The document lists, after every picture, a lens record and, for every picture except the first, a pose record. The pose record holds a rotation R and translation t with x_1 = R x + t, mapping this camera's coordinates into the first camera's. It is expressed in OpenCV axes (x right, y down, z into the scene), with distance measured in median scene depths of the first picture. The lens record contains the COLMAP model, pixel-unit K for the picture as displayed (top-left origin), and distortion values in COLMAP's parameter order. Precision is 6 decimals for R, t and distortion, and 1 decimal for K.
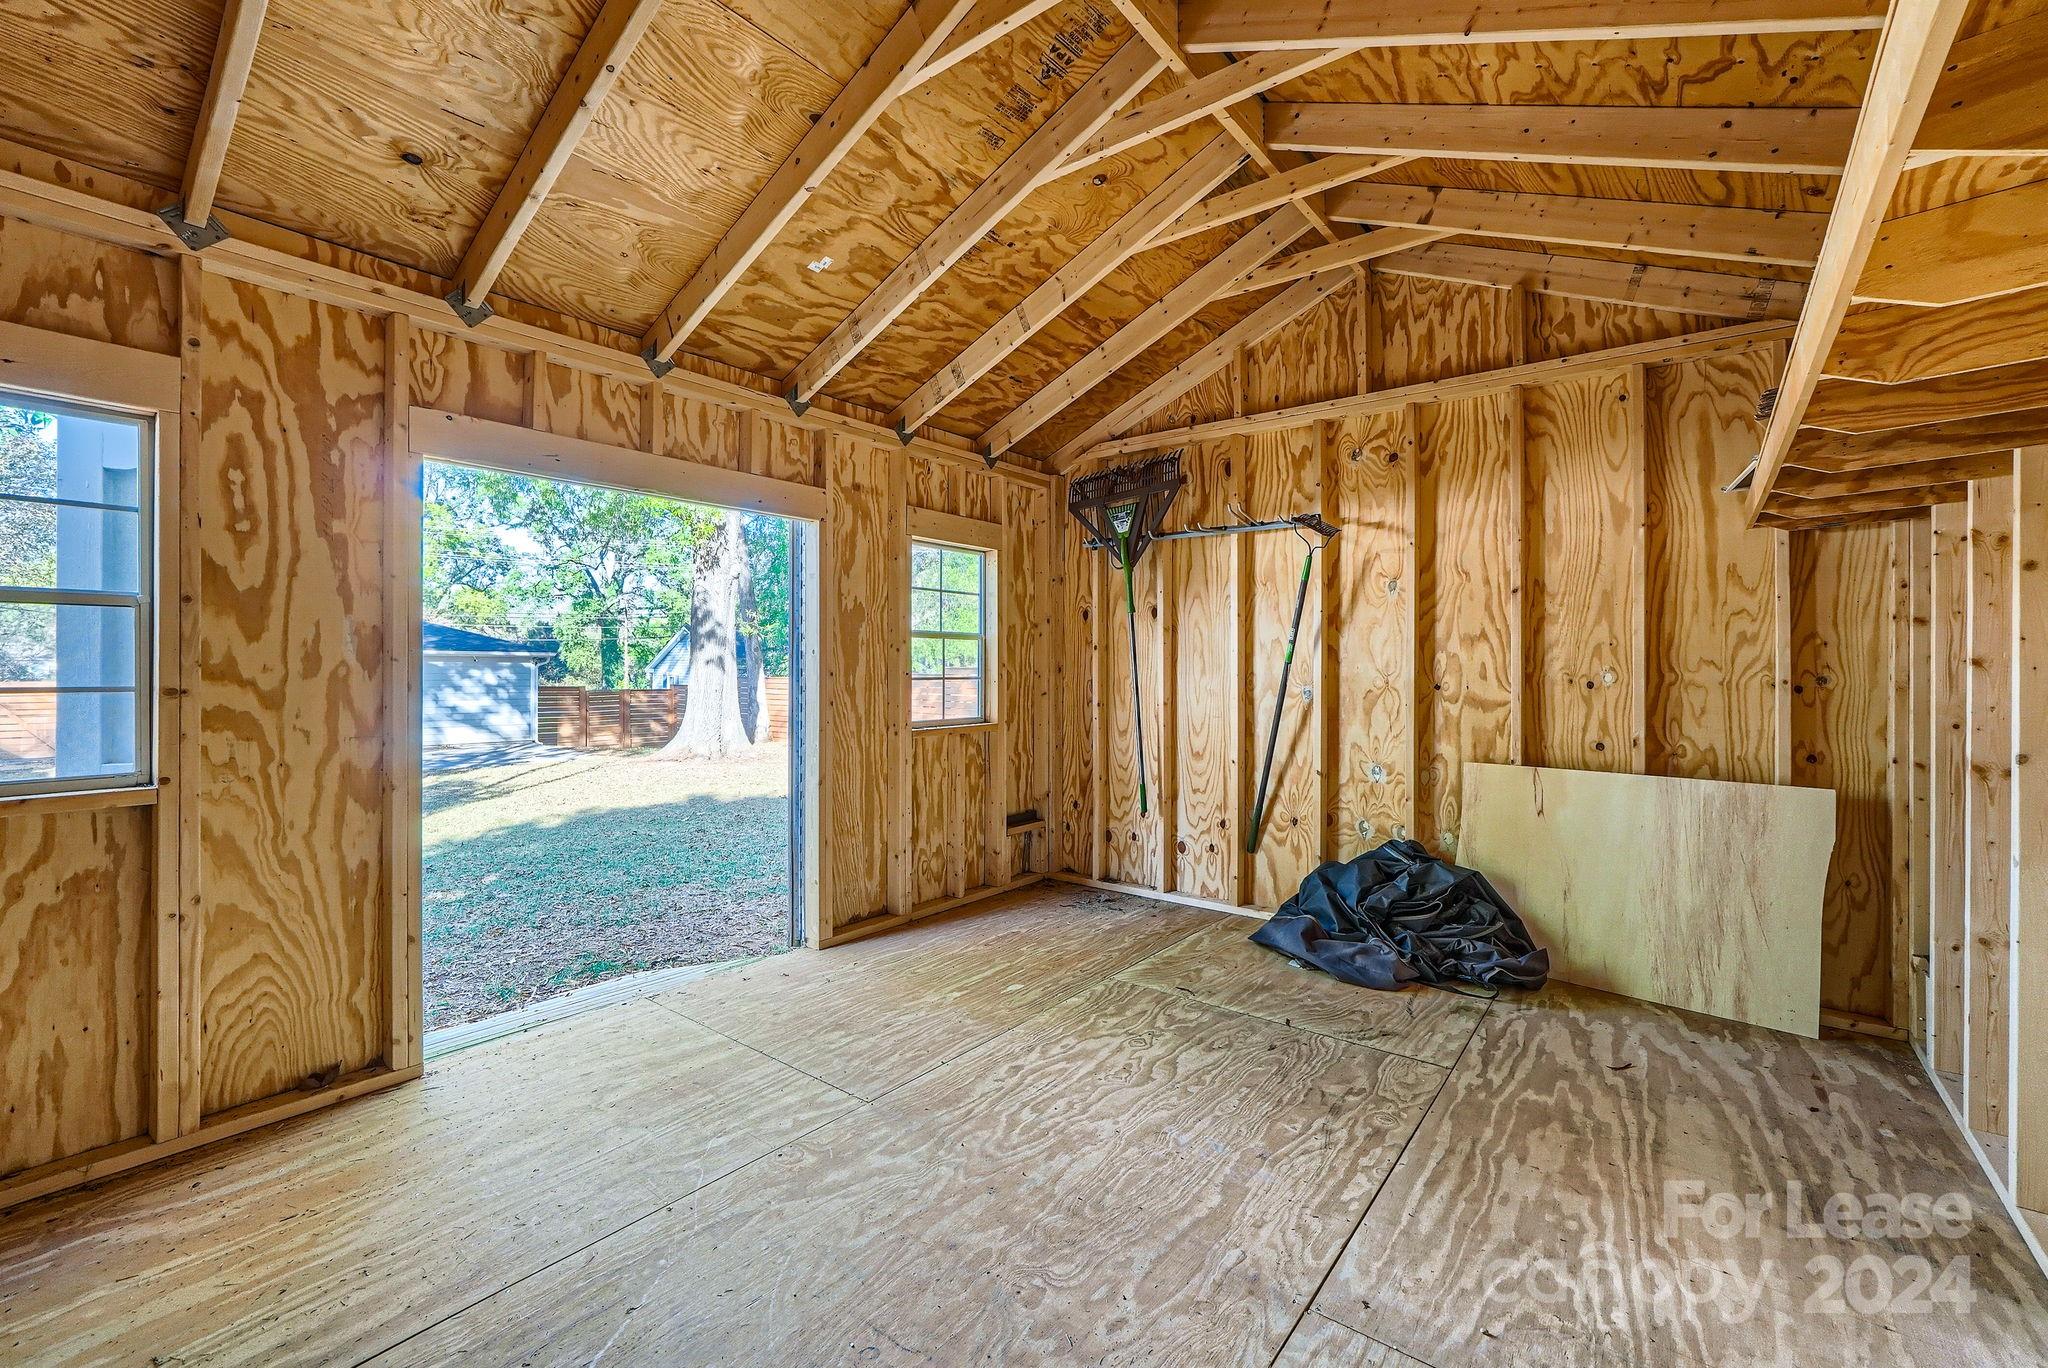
lens RADIAL K [[863.8, 0, 1019.0], [0, 863.8, 675.0], [0, 0, 1]] dist [-0.003091, 0.000420]
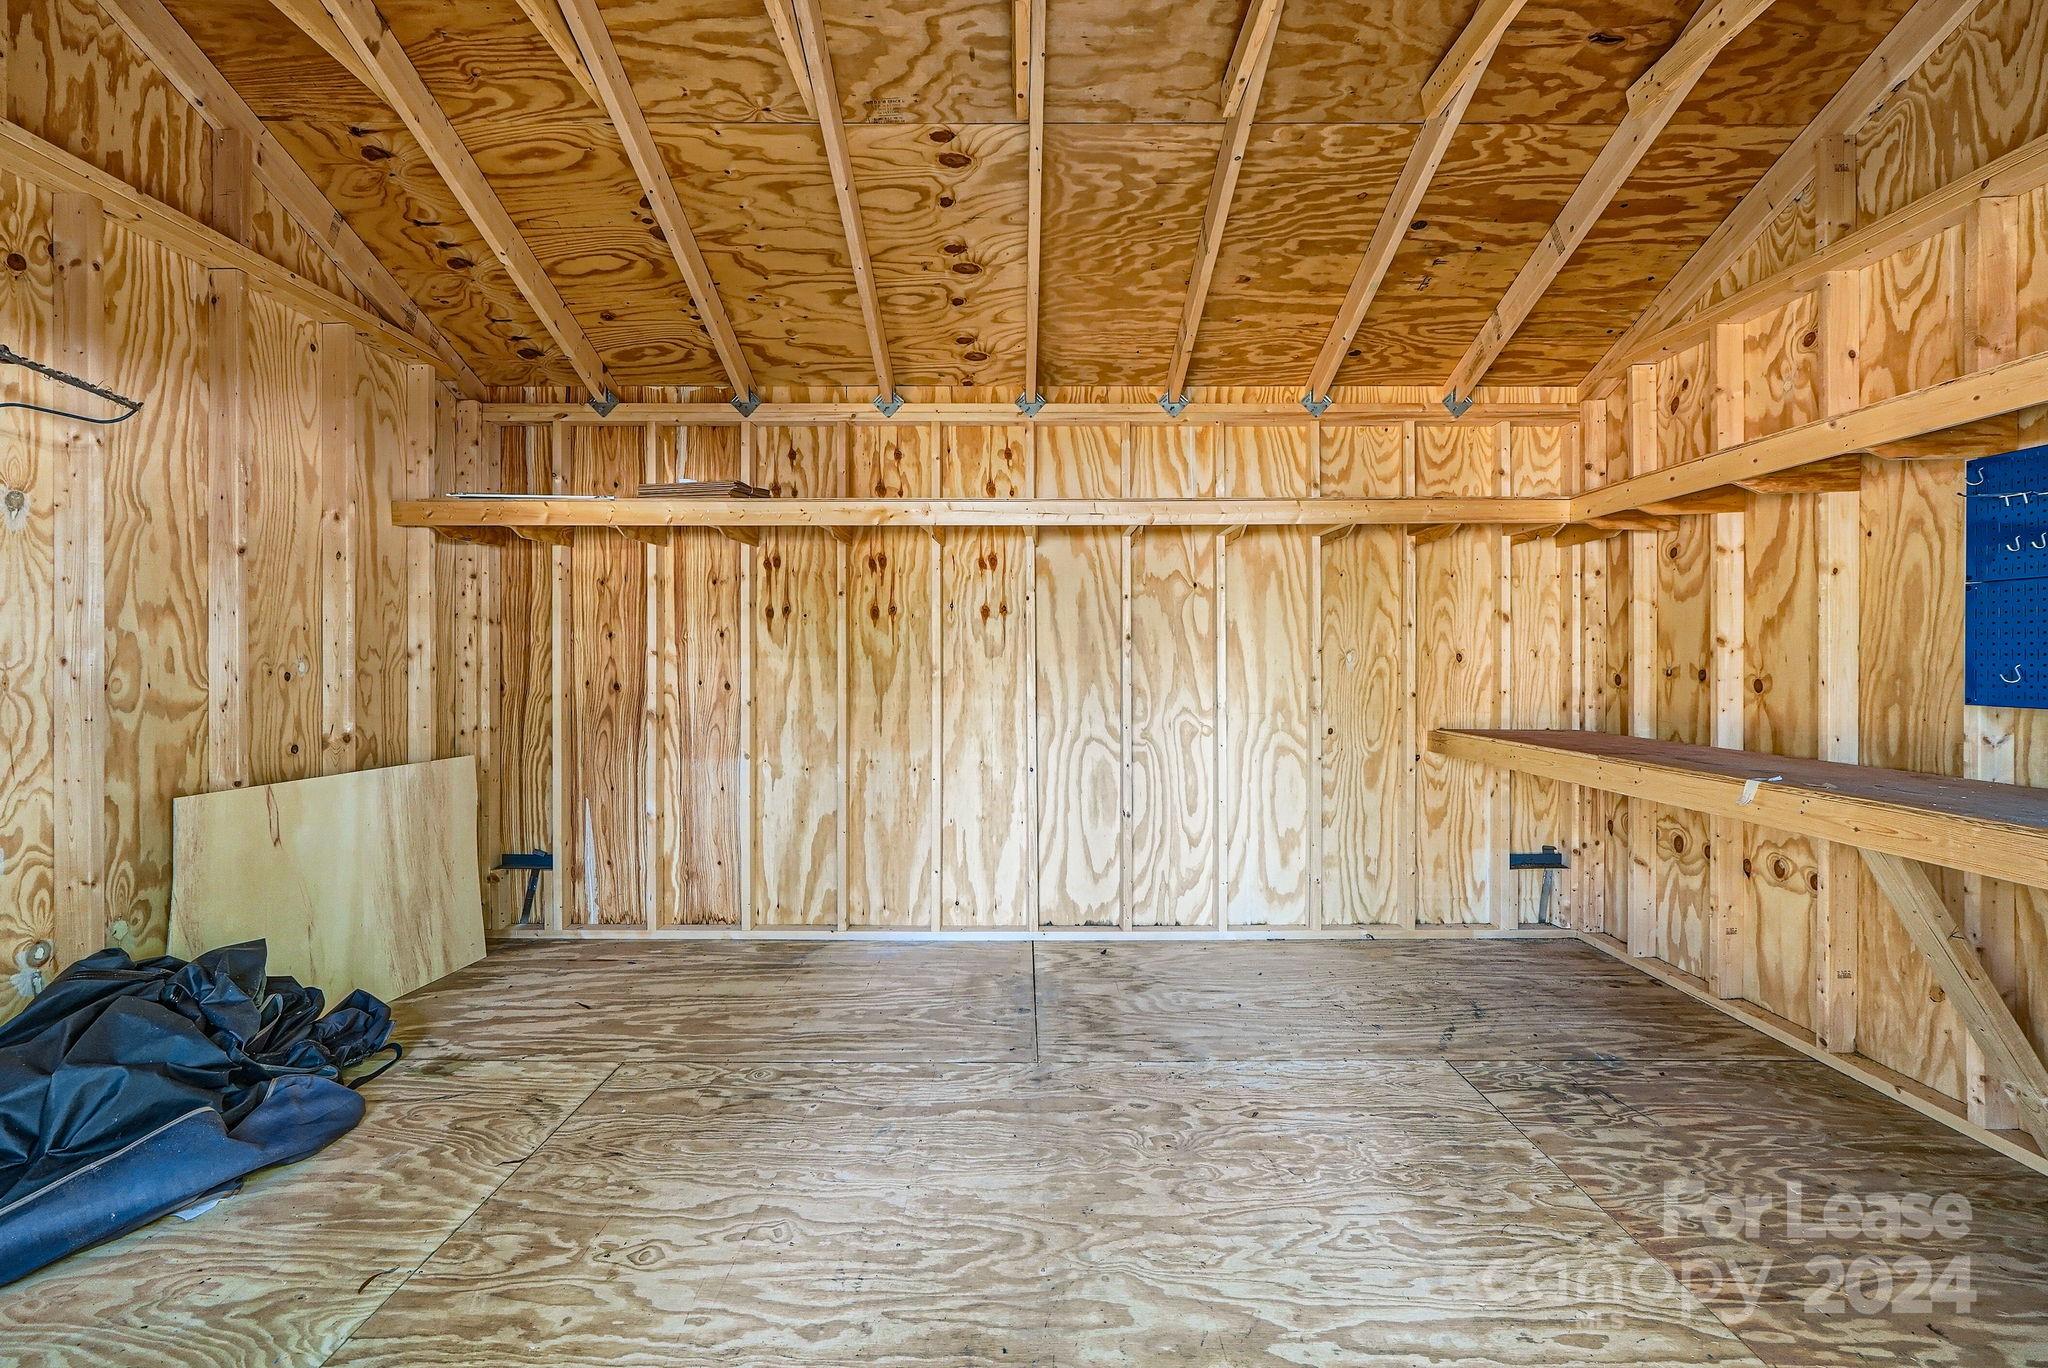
lens RADIAL K [[863.8, 0, 1014.9], [0, 863.8, 669.2], [0, 0, 1]] dist [-0.003091, 0.000420]
pose [[-0.615850, -0.011961, 0.787773, -0.485488], [0.003303, 0.999837, 0.017763, -0.009118], [-0.787857, 0.013542, -0.615709, 1.103507]]
